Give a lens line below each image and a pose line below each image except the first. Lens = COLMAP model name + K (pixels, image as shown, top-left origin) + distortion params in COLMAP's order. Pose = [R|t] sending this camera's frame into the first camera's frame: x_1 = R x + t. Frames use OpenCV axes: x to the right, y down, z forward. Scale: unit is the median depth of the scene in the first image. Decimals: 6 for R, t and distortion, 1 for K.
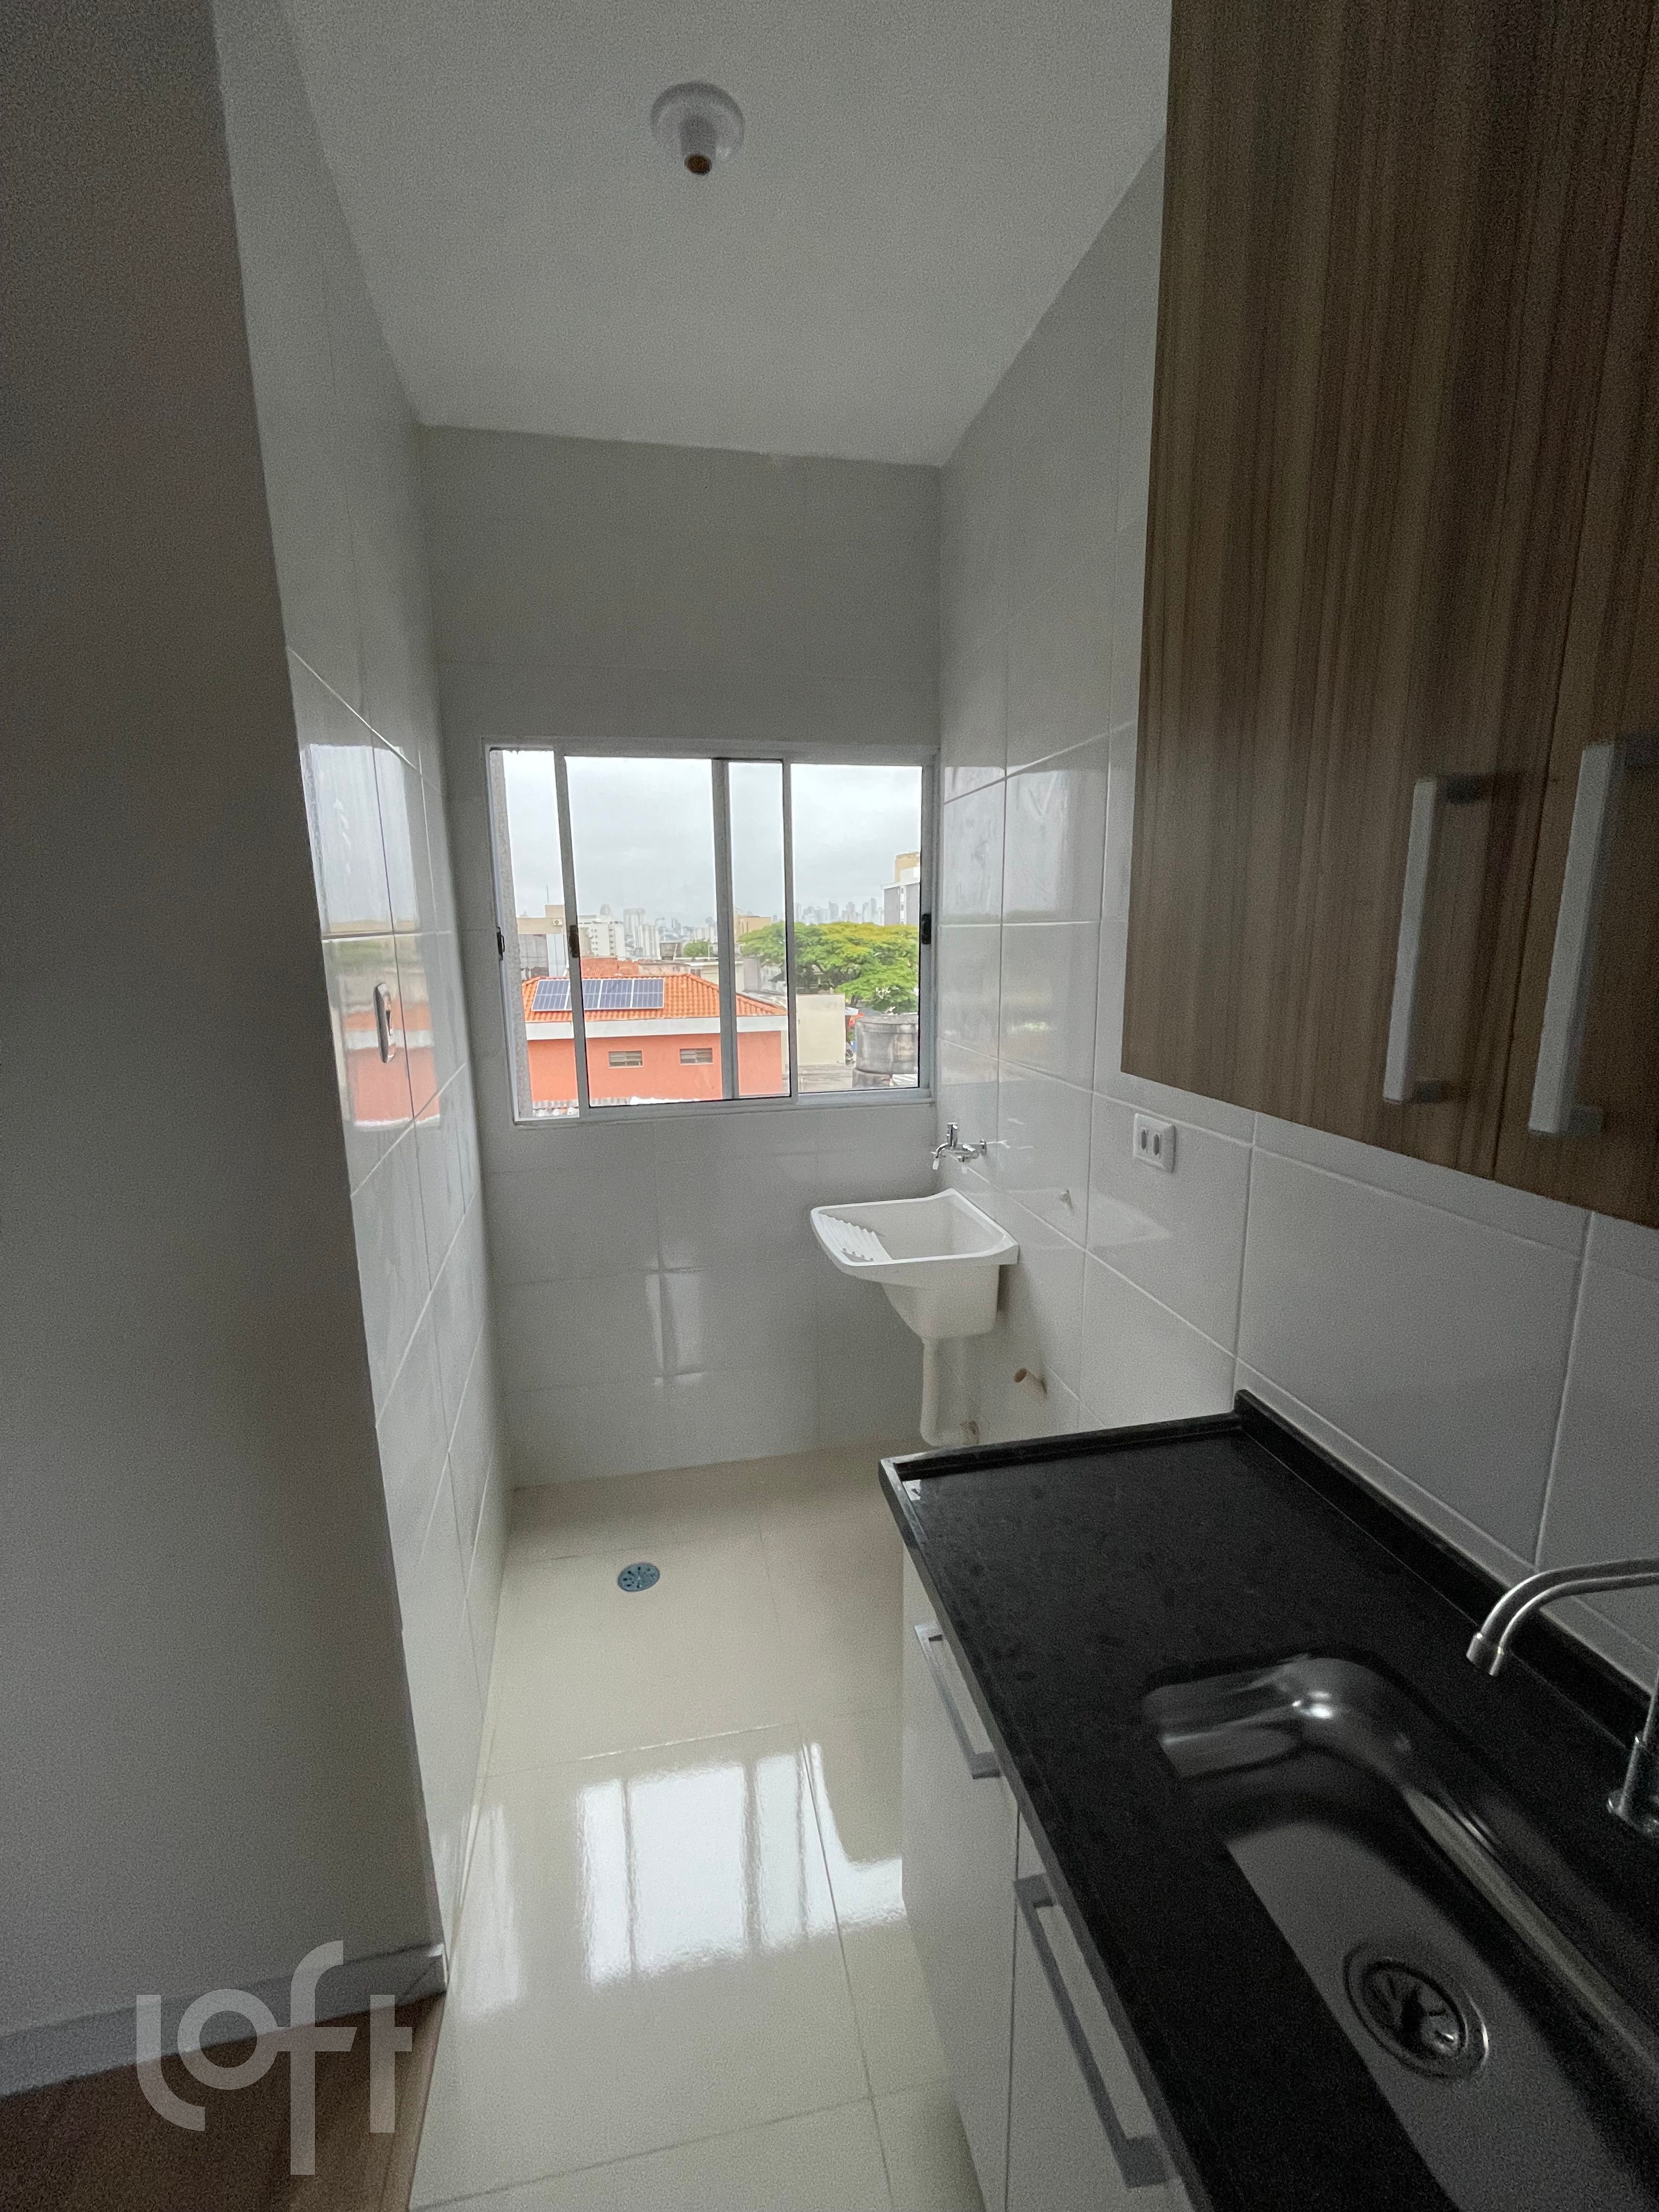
lens RADIAL K [[894.4, 0, 833.0], [0, 894.4, 1102.5], [0, 0, 1]] dist [0.000846, -0.000088]
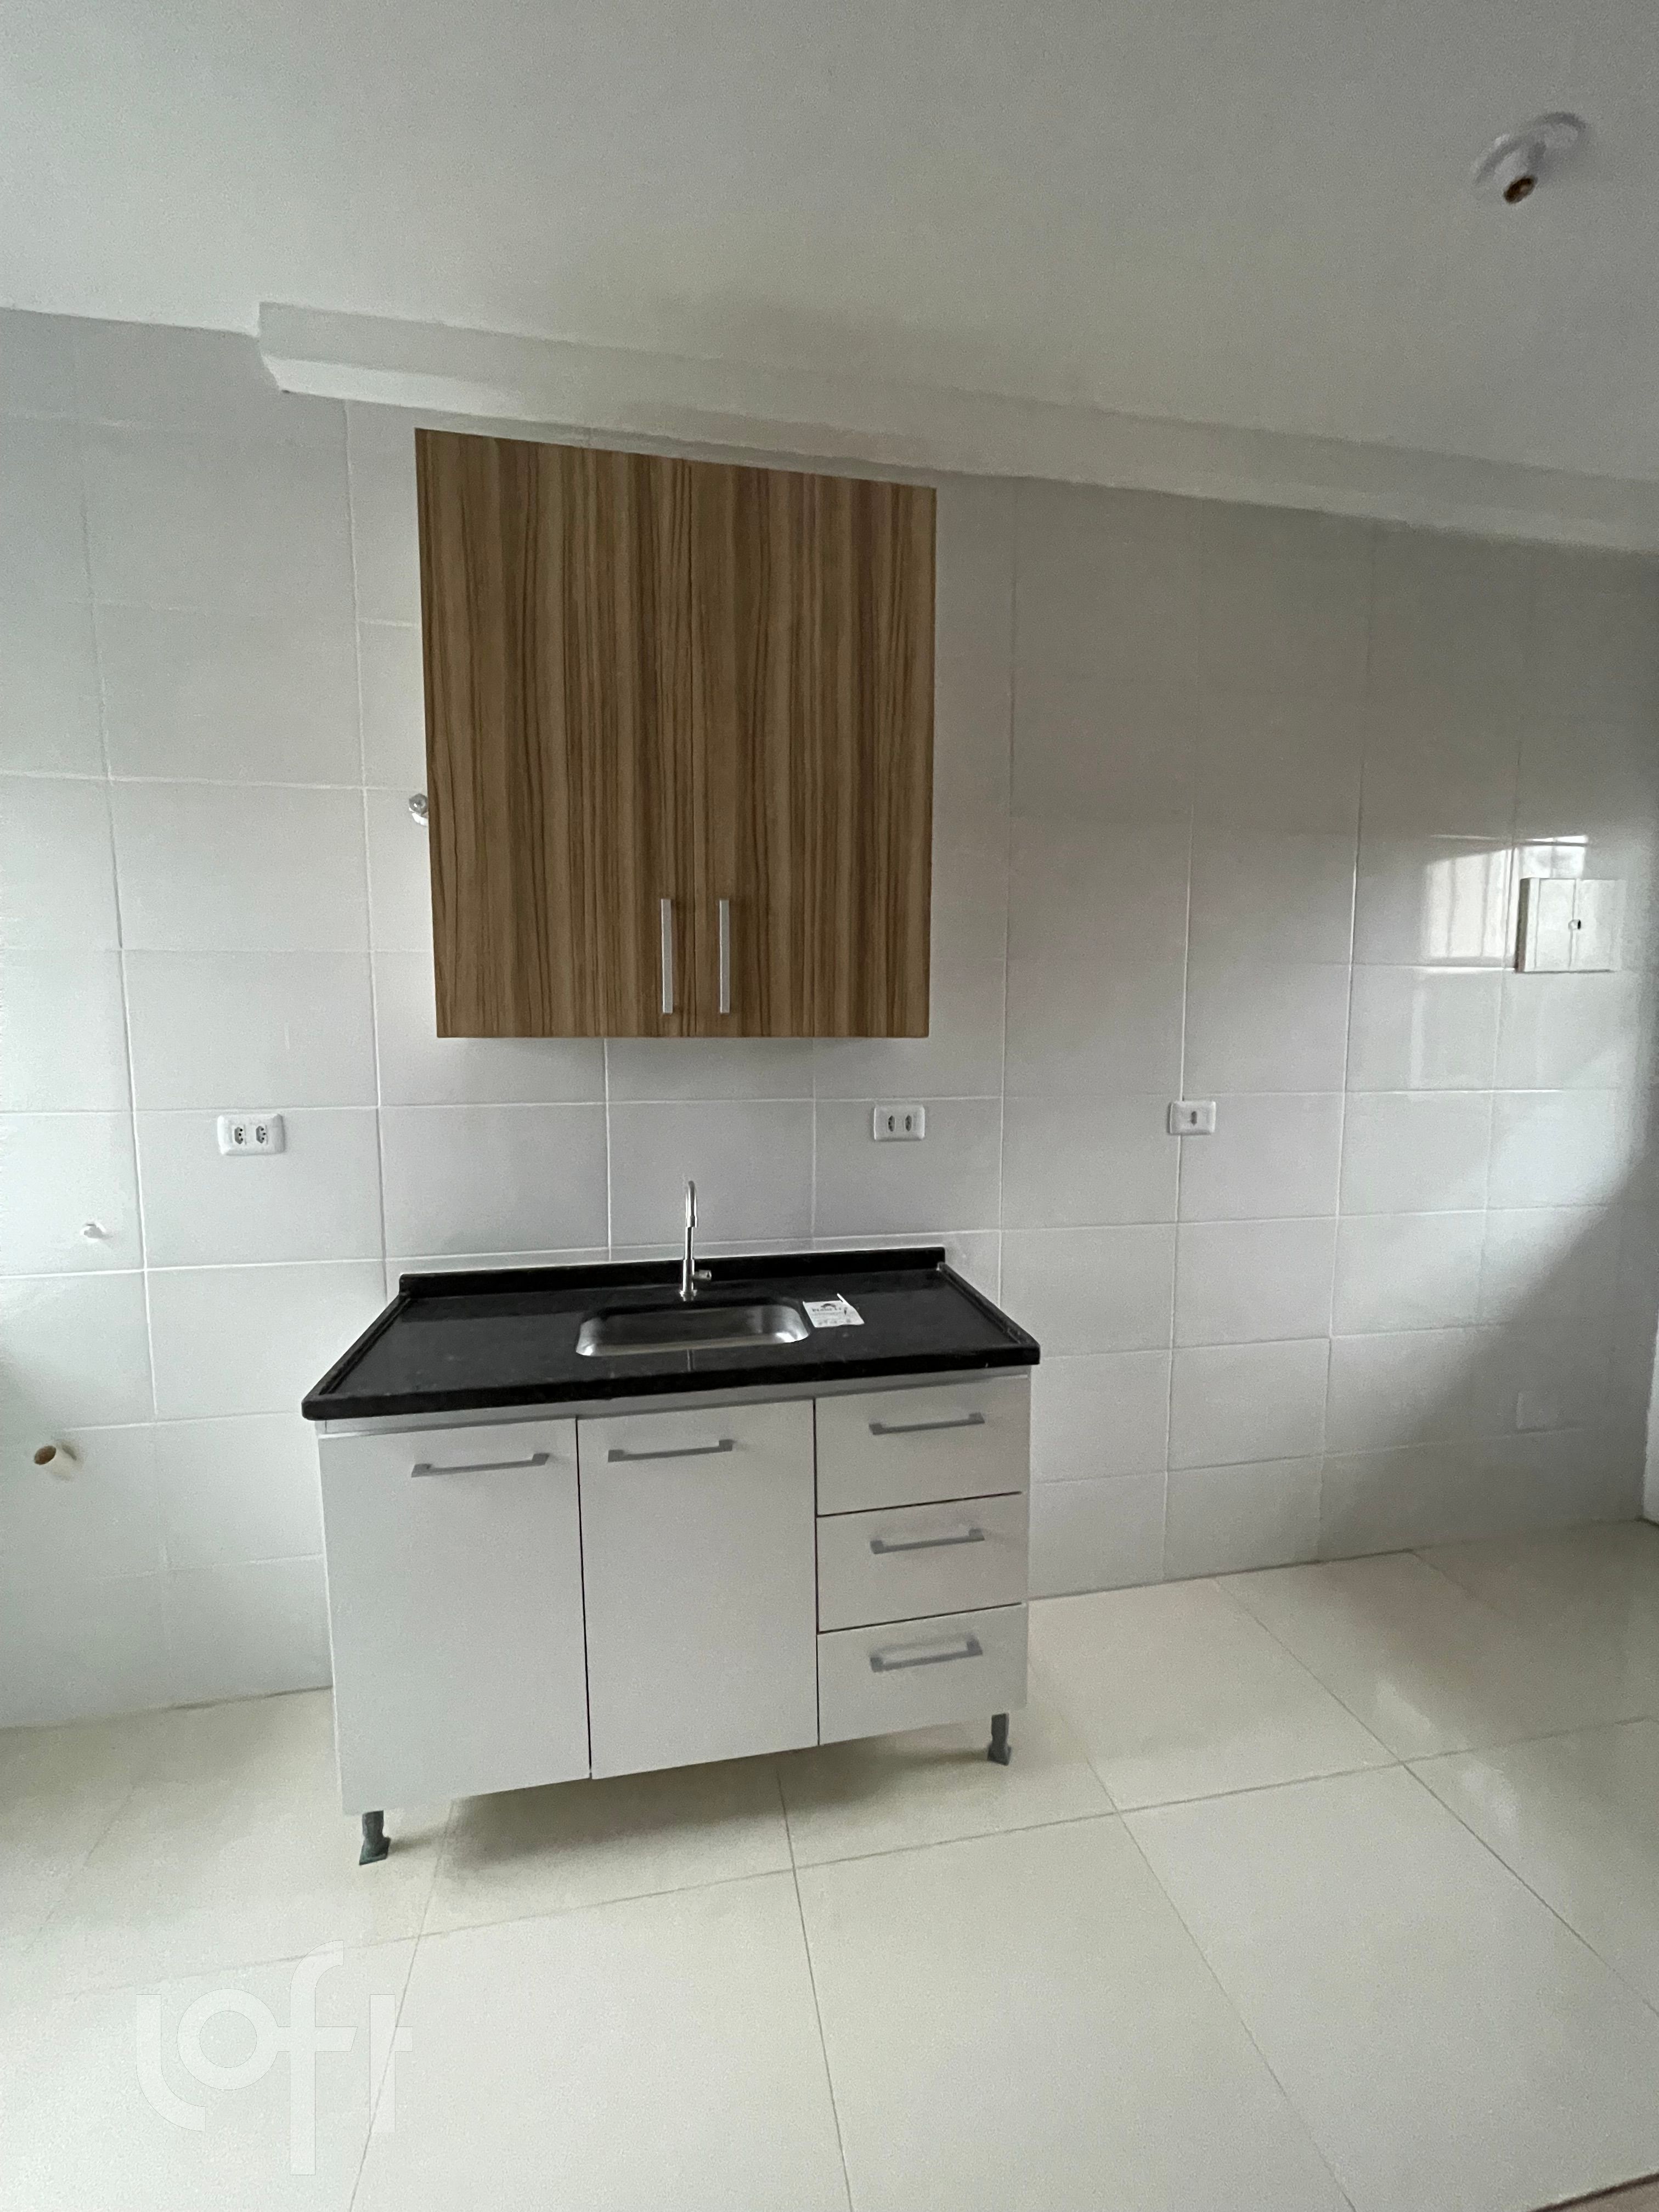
lens RADIAL K [[894.4, 0, 835.9], [0, 894.4, 1108.6], [0, 0, 1]] dist [0.000846, -0.000088]
pose [[0.026624, -0.088262, 0.995741, -0.736658], [0.188773, 0.978617, 0.081697, 0.054599], [-0.981660, 0.185794, 0.042717, 0.153034]]
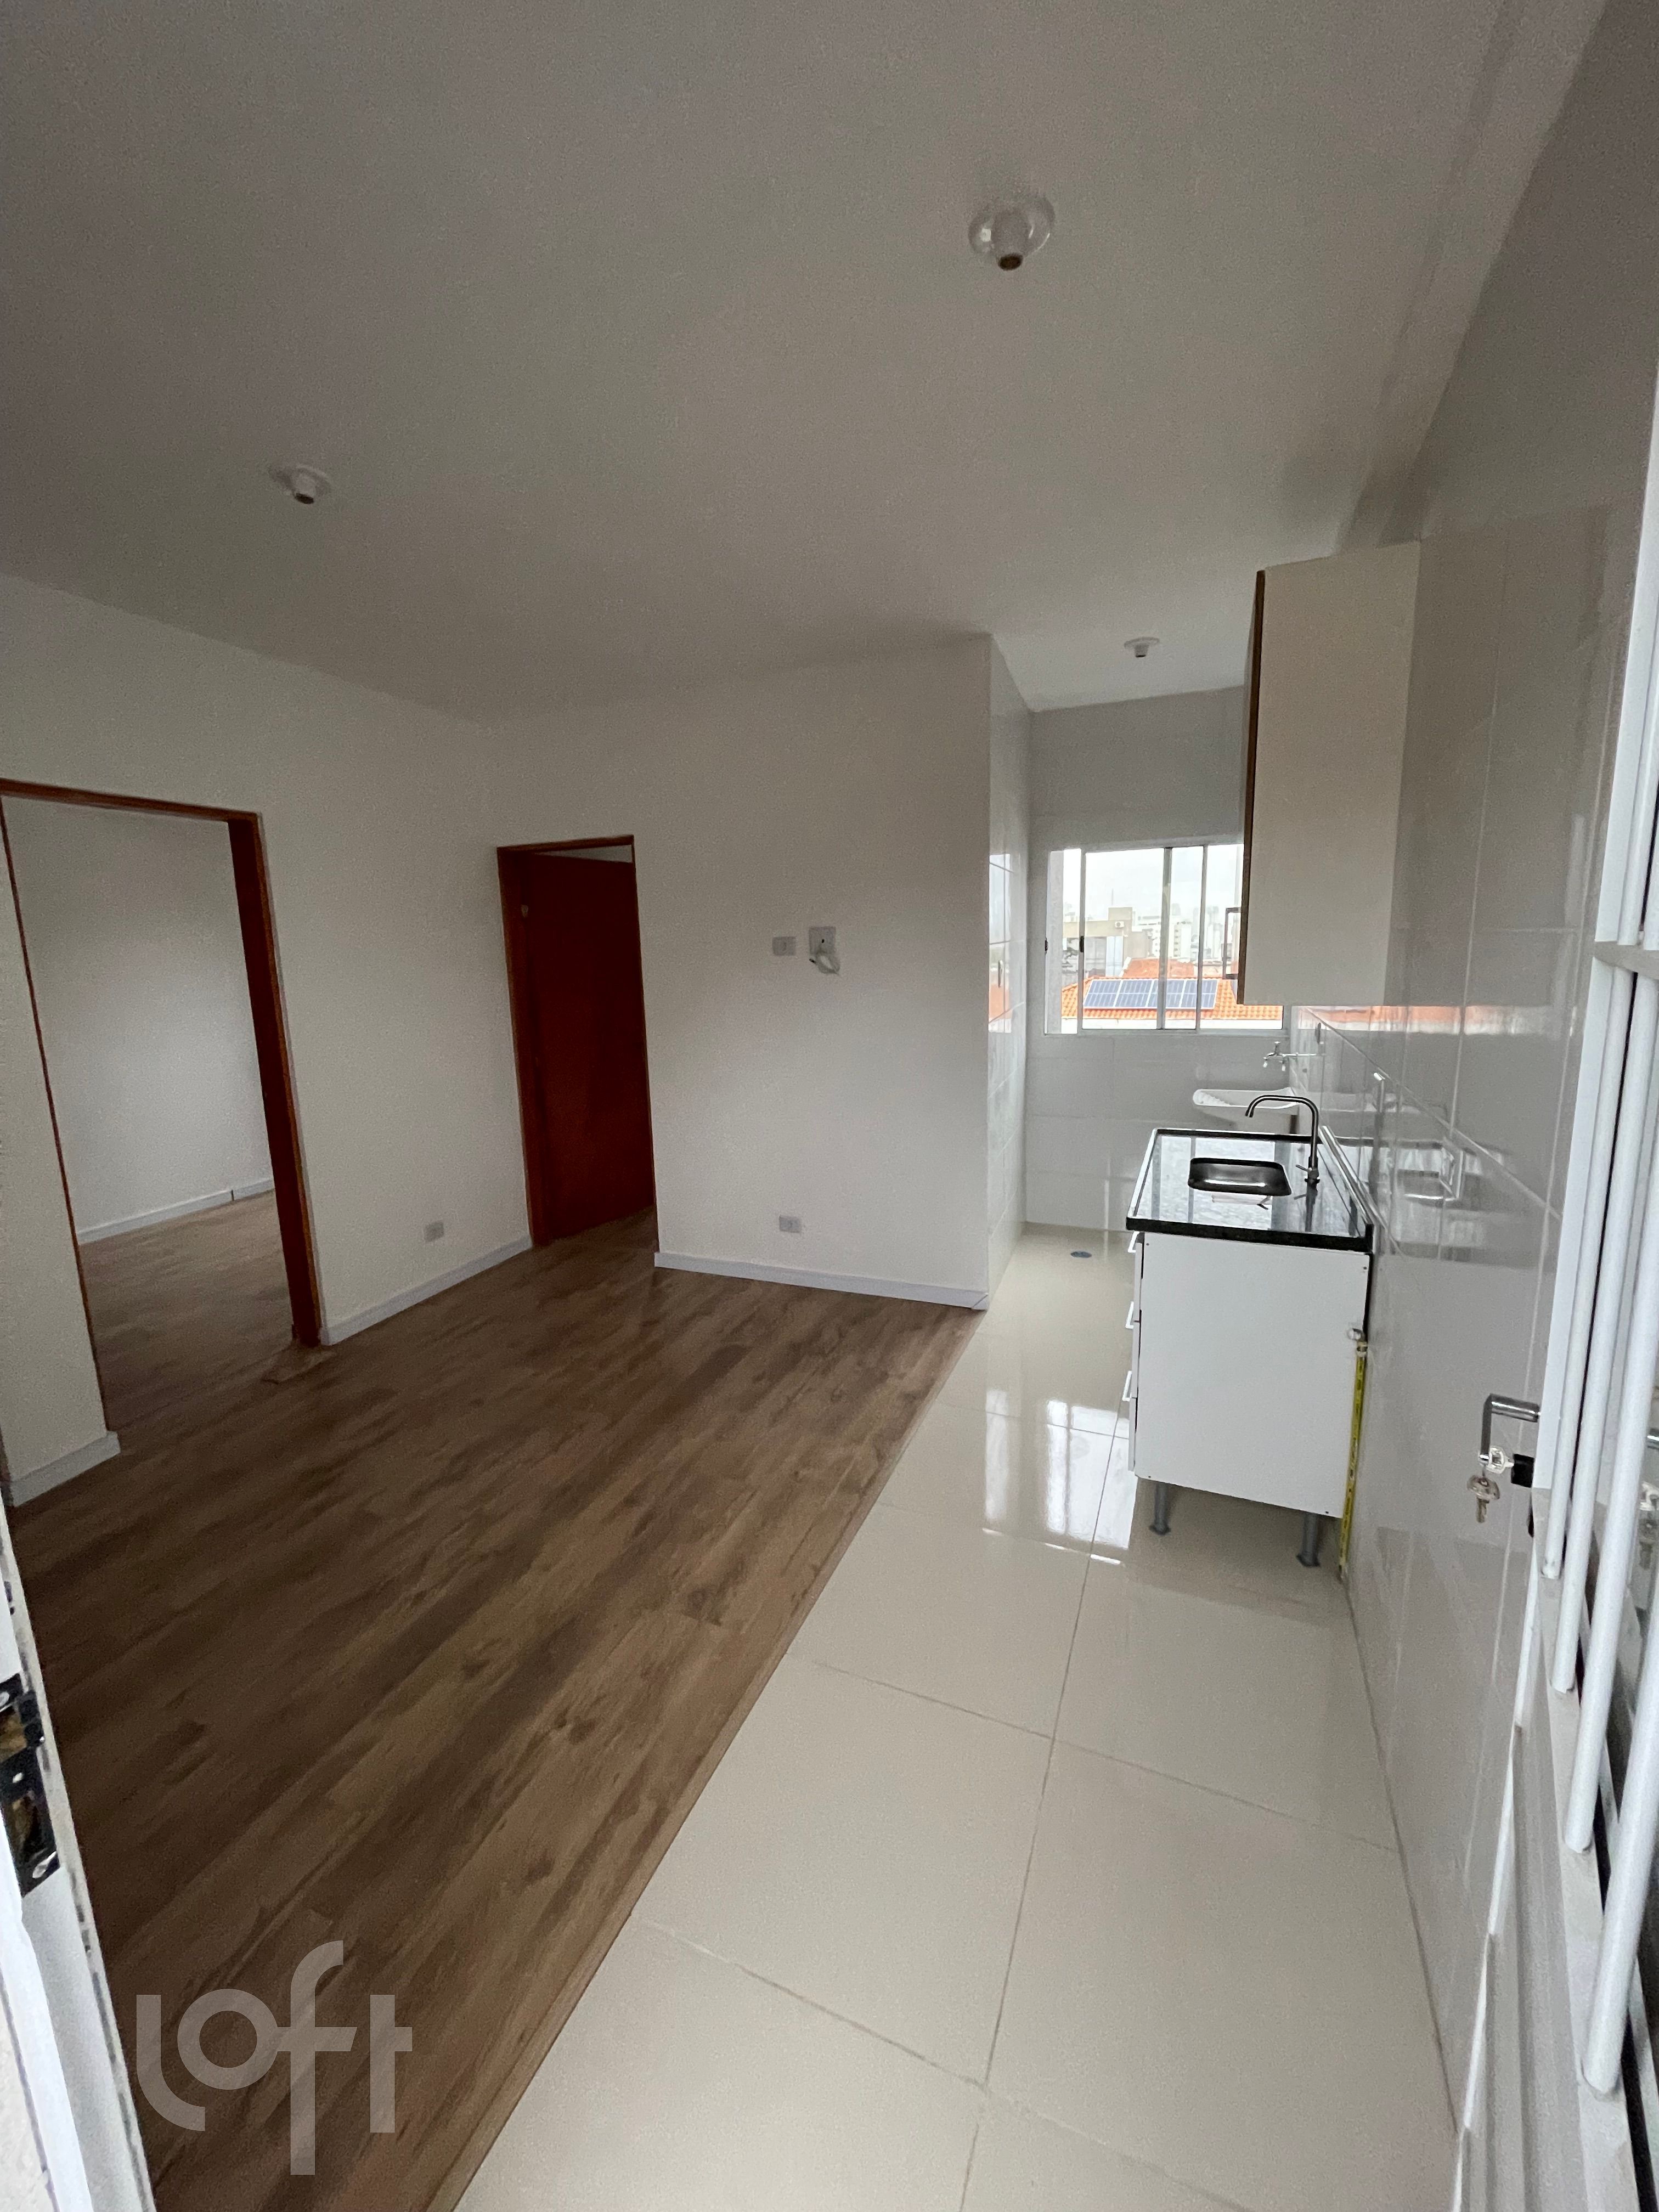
lens RADIAL K [[894.4, 0, 810.0], [0, 894.4, 1099.7], [0, 0, 1]] dist [0.000846, -0.000088]
pose [[0.812152, 0.087190, -0.576894, 0.573896], [-0.090619, 0.995622, 0.022901, 0.250836], [0.576365, 0.033679, 0.816498, -1.393703]]
